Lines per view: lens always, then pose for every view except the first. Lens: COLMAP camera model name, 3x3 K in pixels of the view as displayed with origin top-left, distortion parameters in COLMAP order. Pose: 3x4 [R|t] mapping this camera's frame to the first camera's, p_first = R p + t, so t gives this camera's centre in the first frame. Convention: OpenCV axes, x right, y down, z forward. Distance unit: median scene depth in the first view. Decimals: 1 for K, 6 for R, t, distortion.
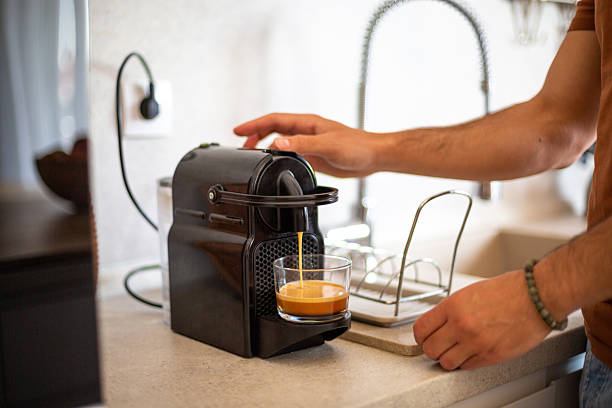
lens RADIAL K [[894.5, 0, 306.0], [0, 894.5, 204.0], [0, 0, 1]] dist [-0.172592, -0.007999]
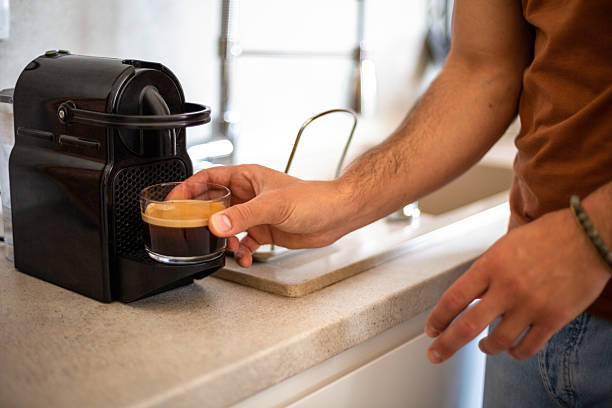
lens RADIAL K [[894.5, 0, 306.0], [0, 894.5, 204.0], [0, 0, 1]] dist [-0.172592, -0.007999]
pose [[0.983321, -0.006925, 0.181748, -0.029769], [-0.012985, 0.994052, 0.108128, -0.017609], [-0.181416, -0.108685, 0.977382, 0.128140]]
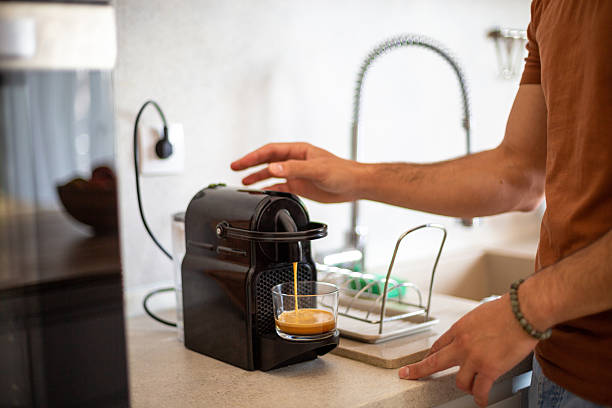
lens RADIAL K [[894.5, 0, 306.0], [0, 894.5, 204.0], [0, 0, 1]] dist [-0.172592, -0.007999]
pose [[0.999904, -0.006436, -0.012288, 0.021682], [0.006280, 0.999900, -0.012644, -0.028756], [0.012368, 0.012566, 0.999845, -0.157110]]
